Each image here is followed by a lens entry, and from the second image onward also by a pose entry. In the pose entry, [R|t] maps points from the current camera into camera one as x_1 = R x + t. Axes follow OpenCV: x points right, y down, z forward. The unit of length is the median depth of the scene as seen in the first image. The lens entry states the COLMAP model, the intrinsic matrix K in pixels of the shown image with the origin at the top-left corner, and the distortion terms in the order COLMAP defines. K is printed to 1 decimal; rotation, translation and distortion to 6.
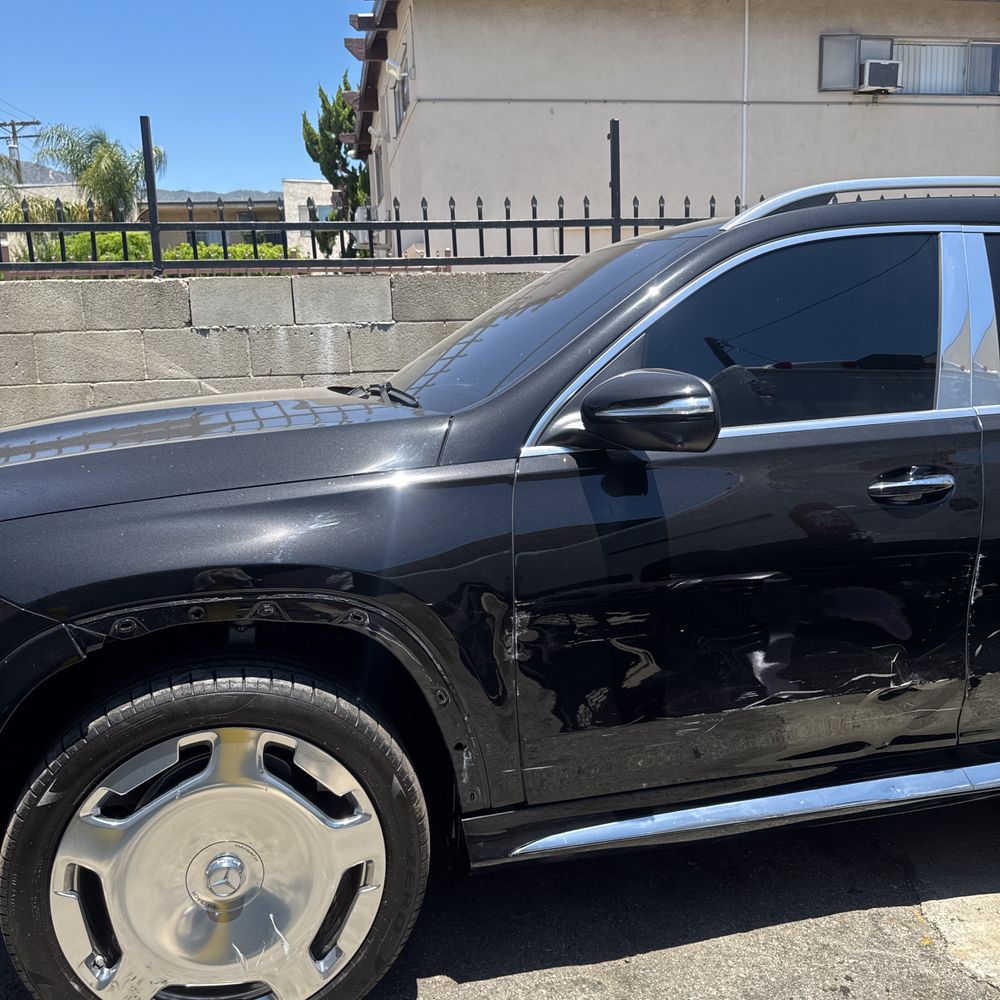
lens RADIAL K [[939.2, 0, 495.6], [0, 939.2, 496.2], [0, 0, 1]] dist [0.129512, -0.204079]
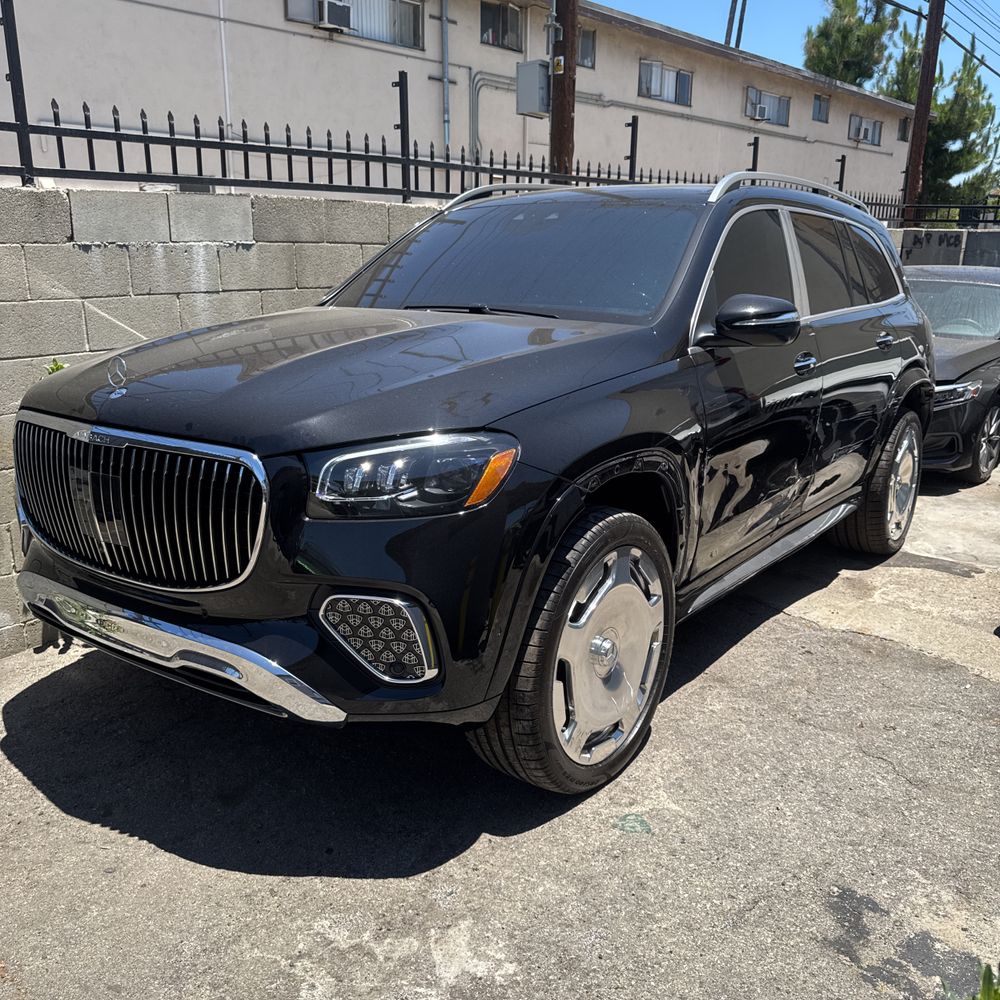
lens RADIAL K [[967.3, 0, 502.8], [0, 967.3, 503.6], [0, 0, 1]] dist [0.009140, -0.016482]
pose [[0.769927, -0.133634, 0.623982, -1.021695], [0.075715, 0.990050, 0.118607, -0.008770], [-0.633624, -0.044074, 0.772385, -0.014669]]
